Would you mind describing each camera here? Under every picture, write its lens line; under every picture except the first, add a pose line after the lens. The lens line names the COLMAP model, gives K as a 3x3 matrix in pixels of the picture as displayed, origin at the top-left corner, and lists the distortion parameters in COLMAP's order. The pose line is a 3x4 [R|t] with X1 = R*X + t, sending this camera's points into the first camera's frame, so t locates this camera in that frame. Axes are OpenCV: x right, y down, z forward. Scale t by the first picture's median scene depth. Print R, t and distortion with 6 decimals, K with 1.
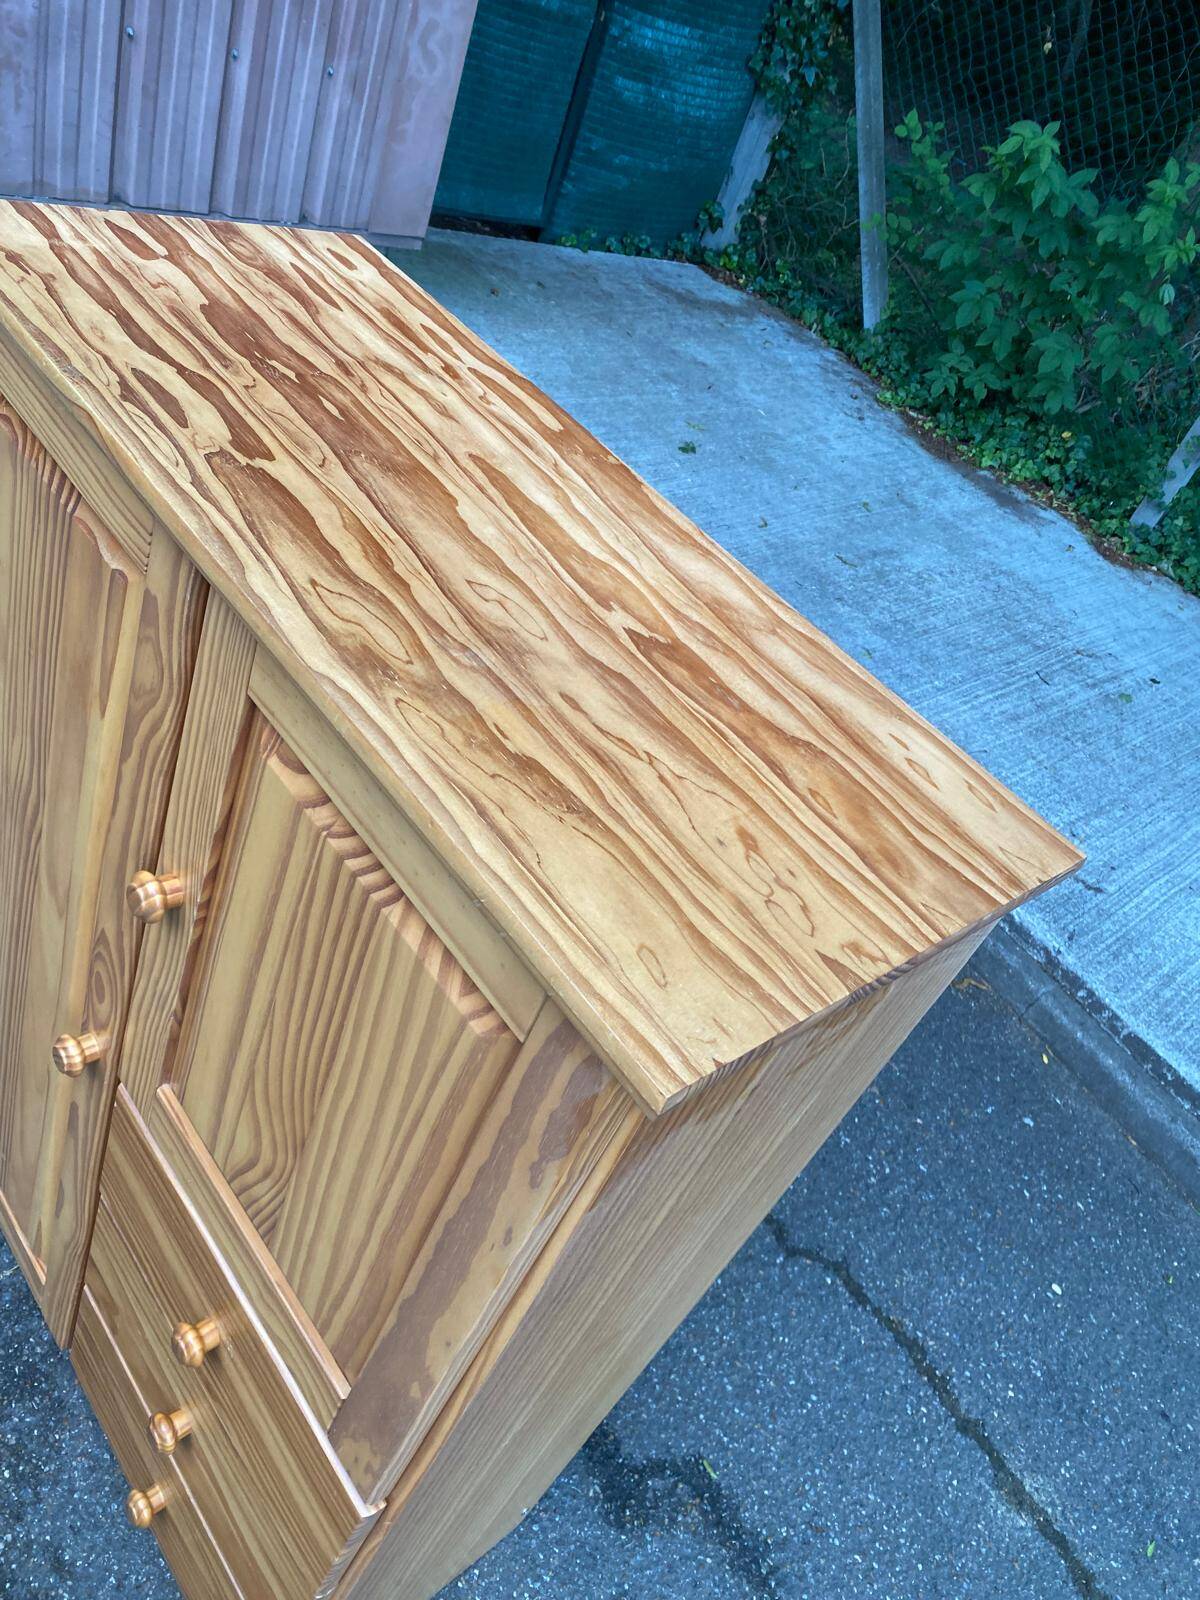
lens RADIAL K [[1211.9, 0, 605.0], [0, 1211.9, 792.3], [0, 0, 1]] dist [0.001187, -0.002923]
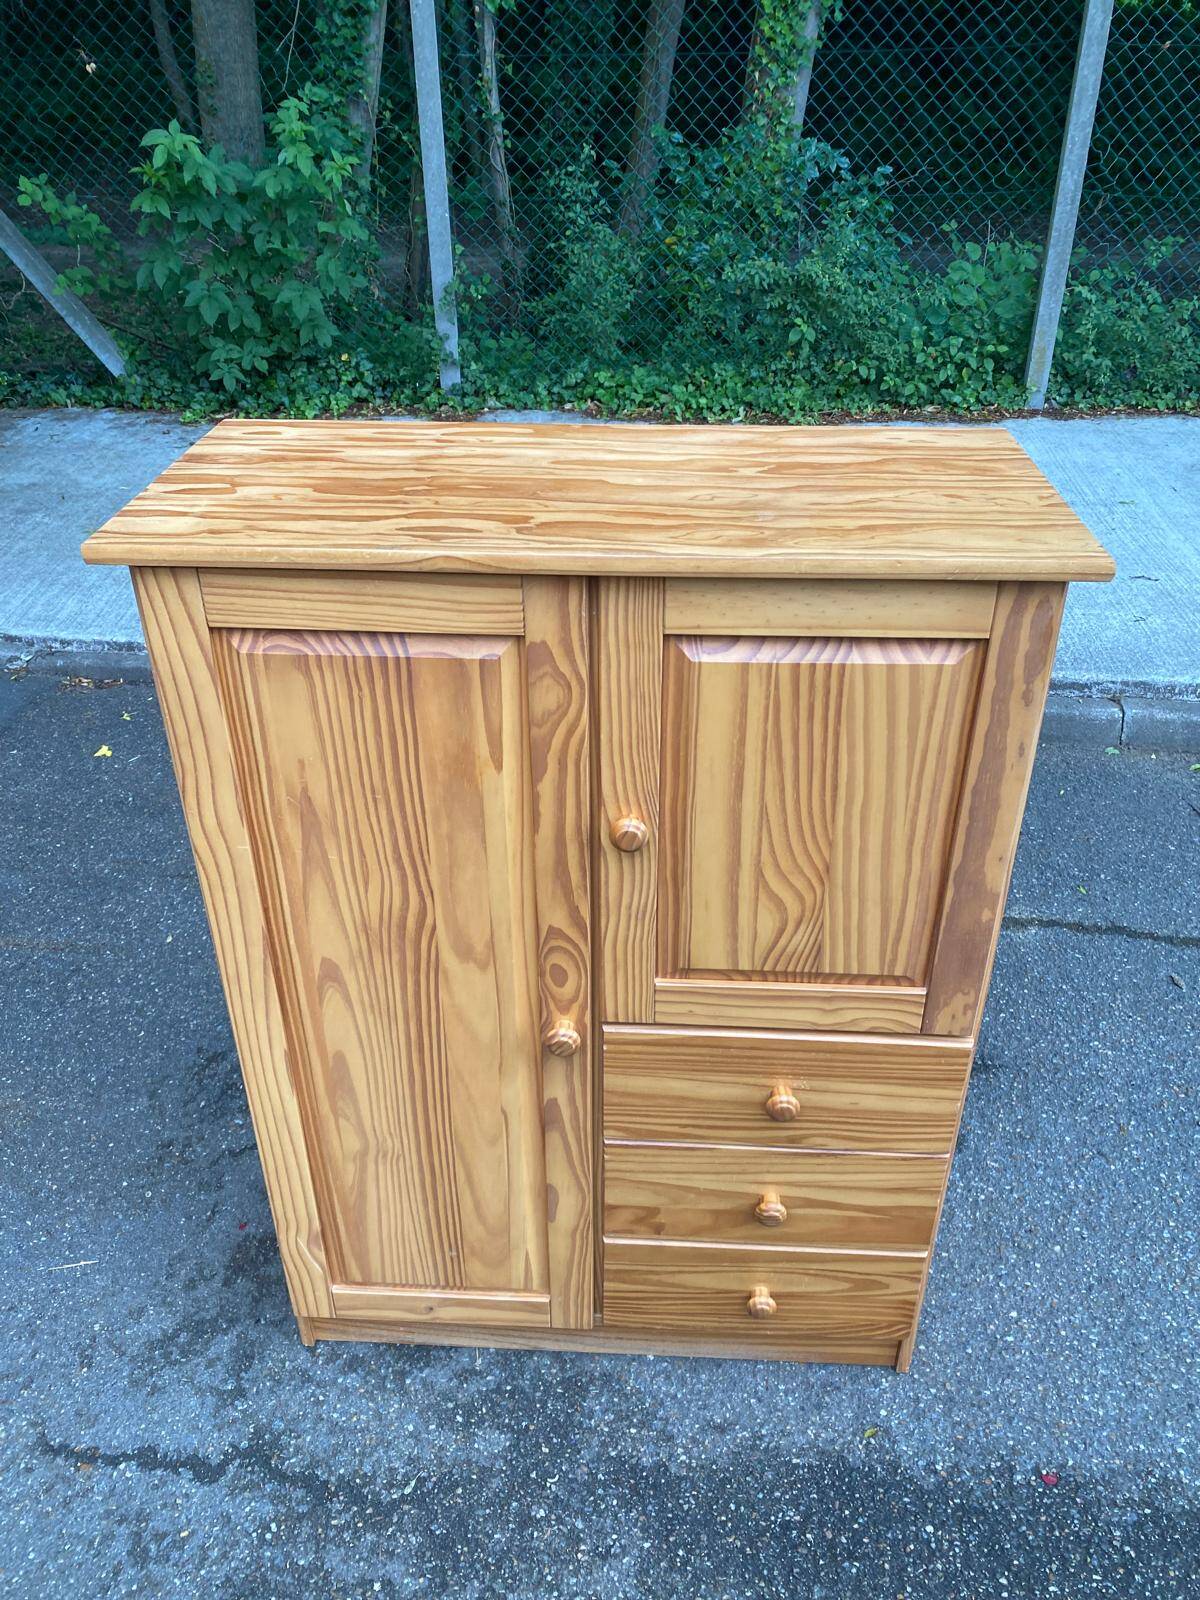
lens RADIAL K [[1202.4, 0, 607.7], [0, 1202.4, 783.0], [0, 0, 1]] dist [0.009330, -0.003688]
pose [[0.649590, -0.648982, 0.396051, -0.268197], [0.642680, 0.747033, 0.170010, -0.061420], [-0.406196, 0.144097, 0.902353, -0.070135]]
